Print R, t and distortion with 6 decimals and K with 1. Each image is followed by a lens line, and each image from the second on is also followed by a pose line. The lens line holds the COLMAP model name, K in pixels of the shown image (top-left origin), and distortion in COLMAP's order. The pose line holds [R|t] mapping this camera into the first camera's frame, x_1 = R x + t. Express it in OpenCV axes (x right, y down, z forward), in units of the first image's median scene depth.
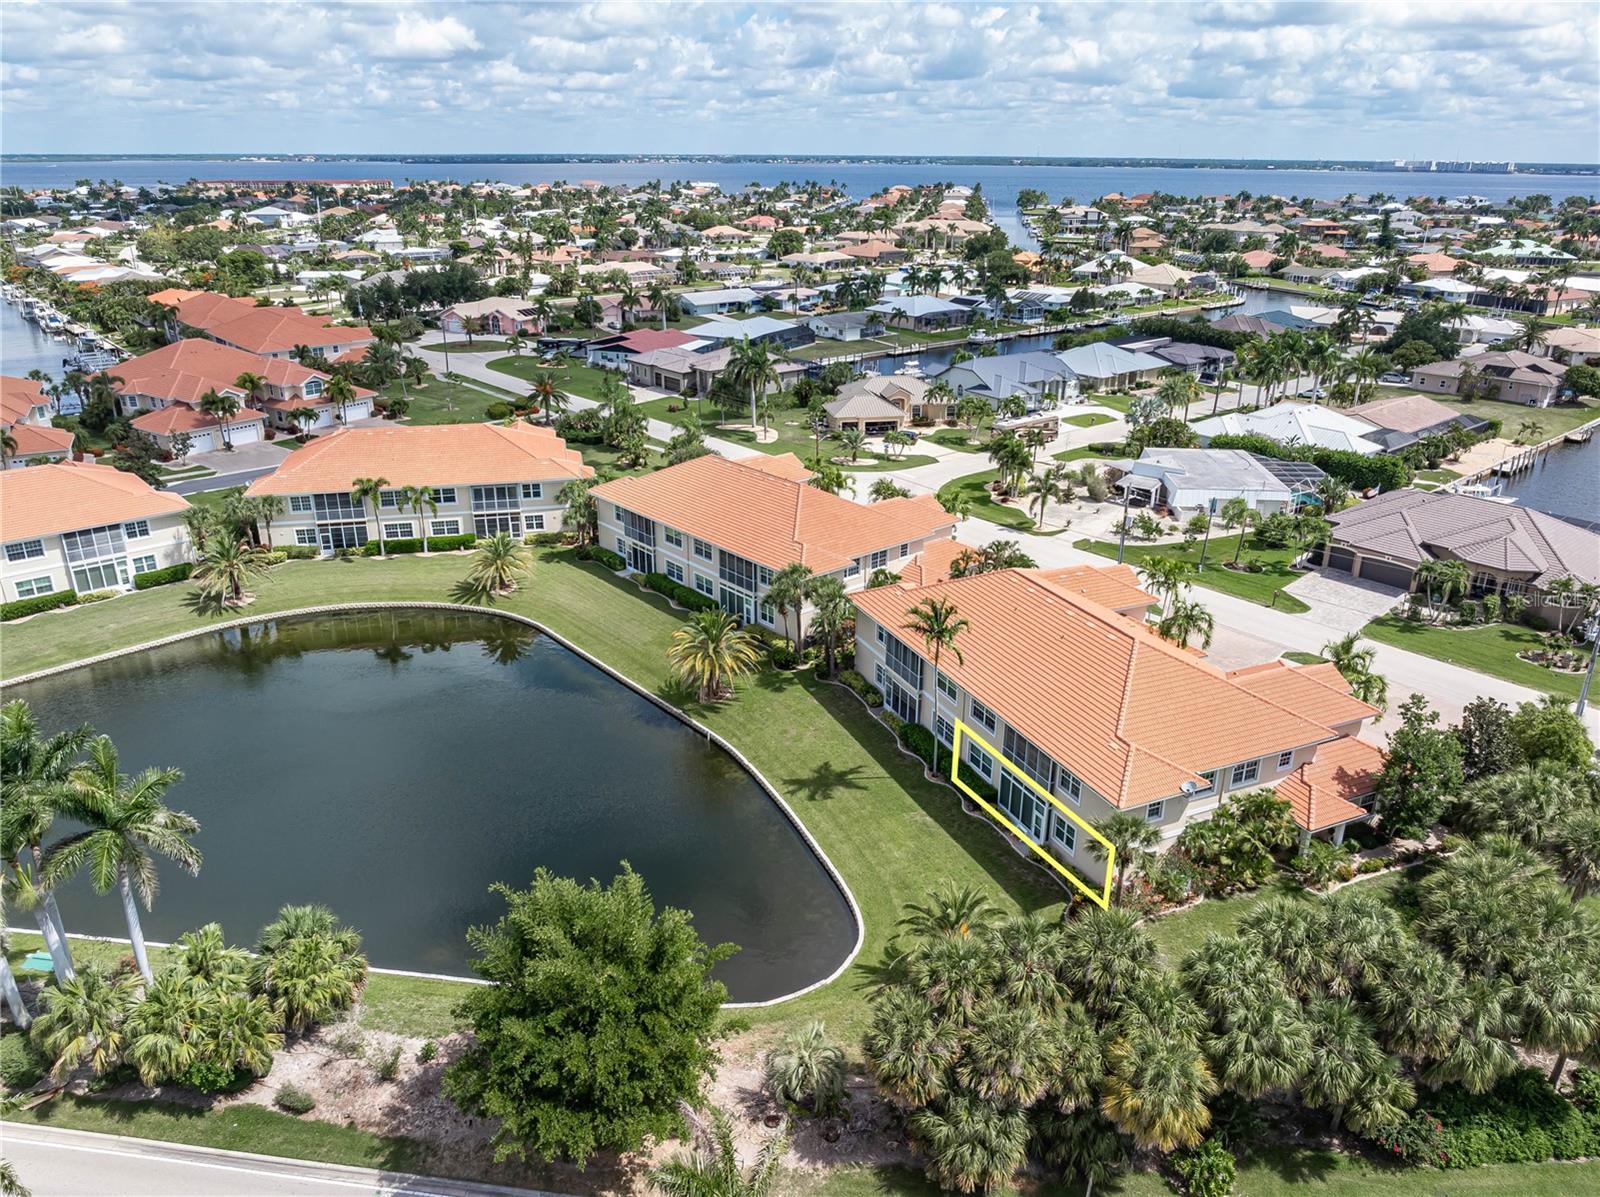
lens RADIAL K [[1124.9, 0, 805.1], [0, 1124.9, 591.2], [0, 0, 1]] dist [-0.031558, 0.014890]
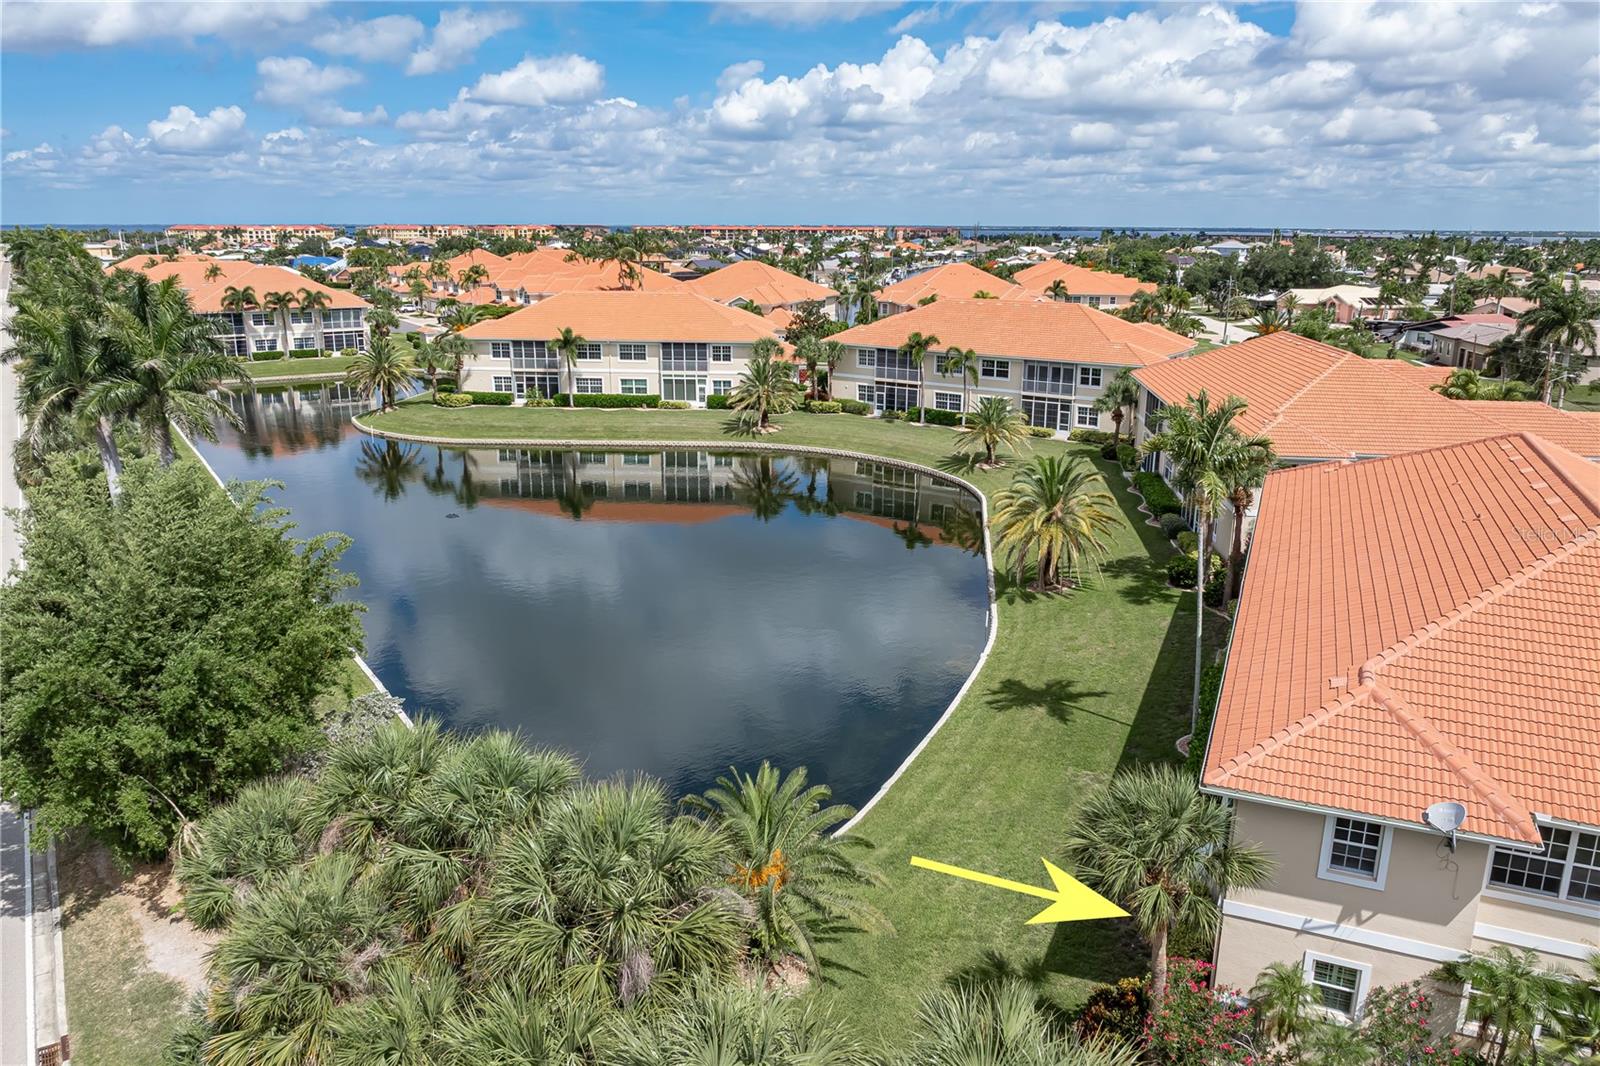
lens RADIAL K [[1125.7, 0, 807.5], [0, 1125.7, 536.4], [0, 0, 1]] dist [-0.034378, 0.015411]
pose [[0.673857, 0.196915, -0.712139, 0.240955], [-0.271052, 0.962516, 0.009666, 0.076554], [0.687348, 0.186513, 0.701972, 0.323779]]
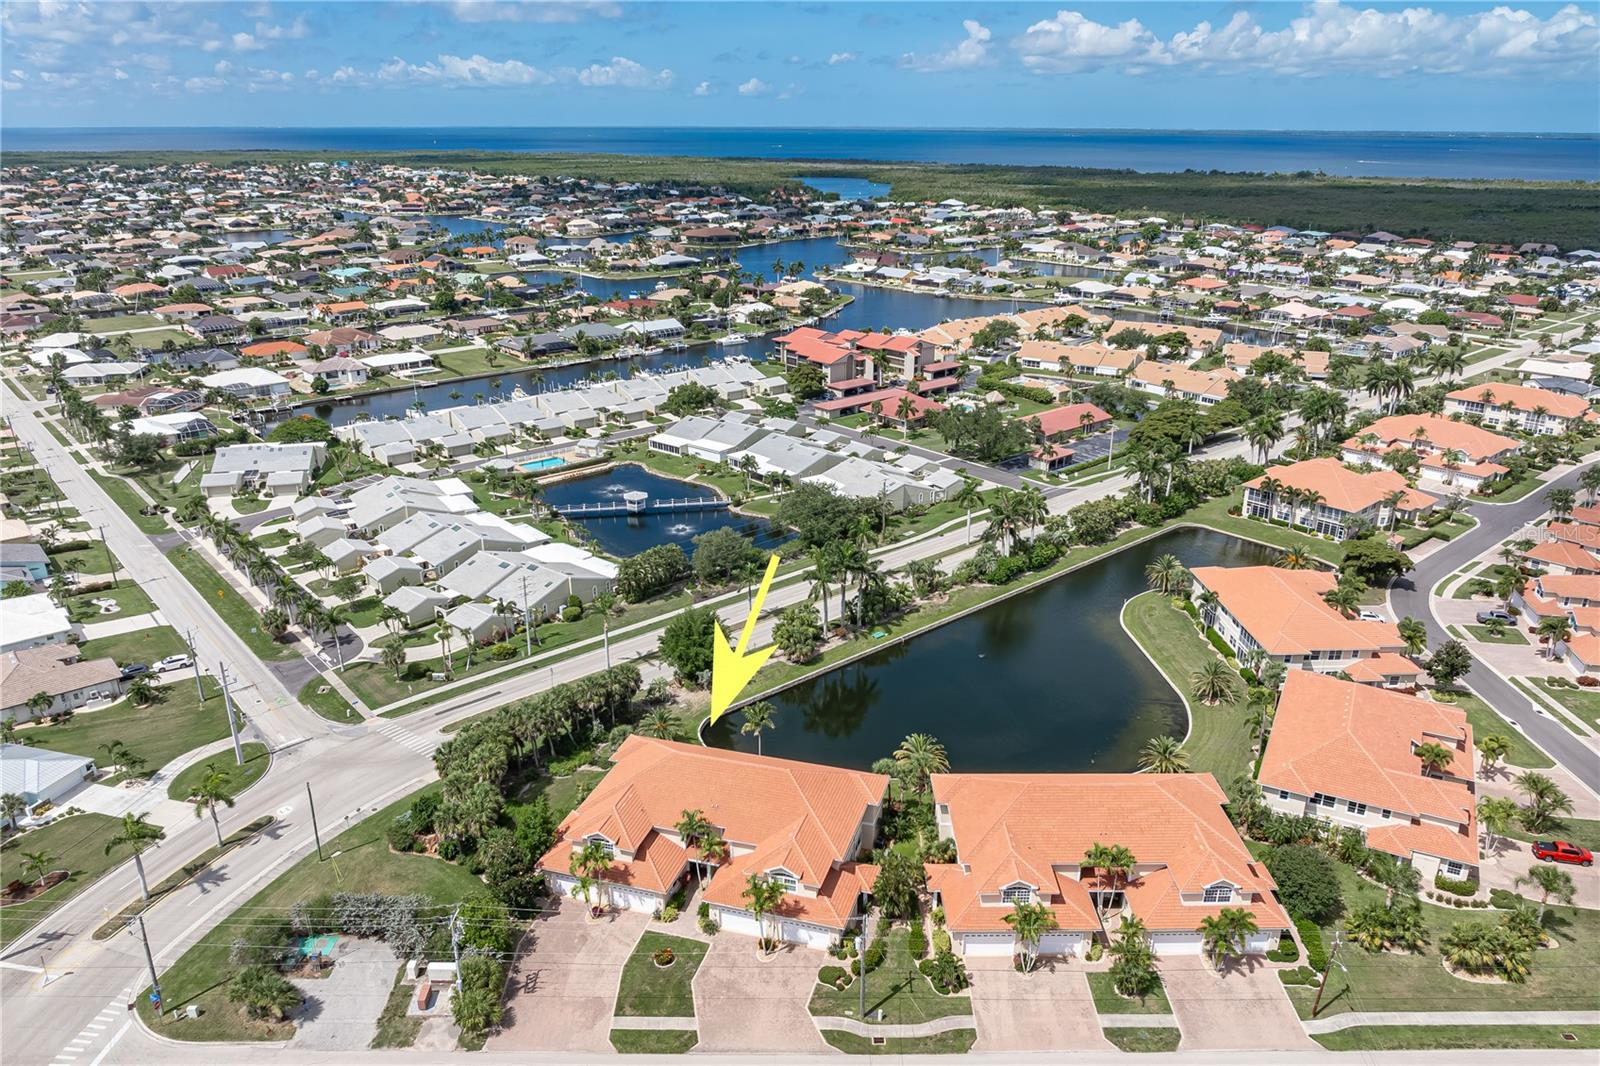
lens RADIAL K [[1125.7, 0, 803.7], [0, 1125.7, 532.3], [0, 0, 1]] dist [-0.034378, 0.015411]
pose [[-0.649874, 0.254836, -0.716046, 0.878486], [-0.279384, 0.796058, 0.536877, -0.821782], [0.706829, 0.548954, -0.446141, 1.115843]]
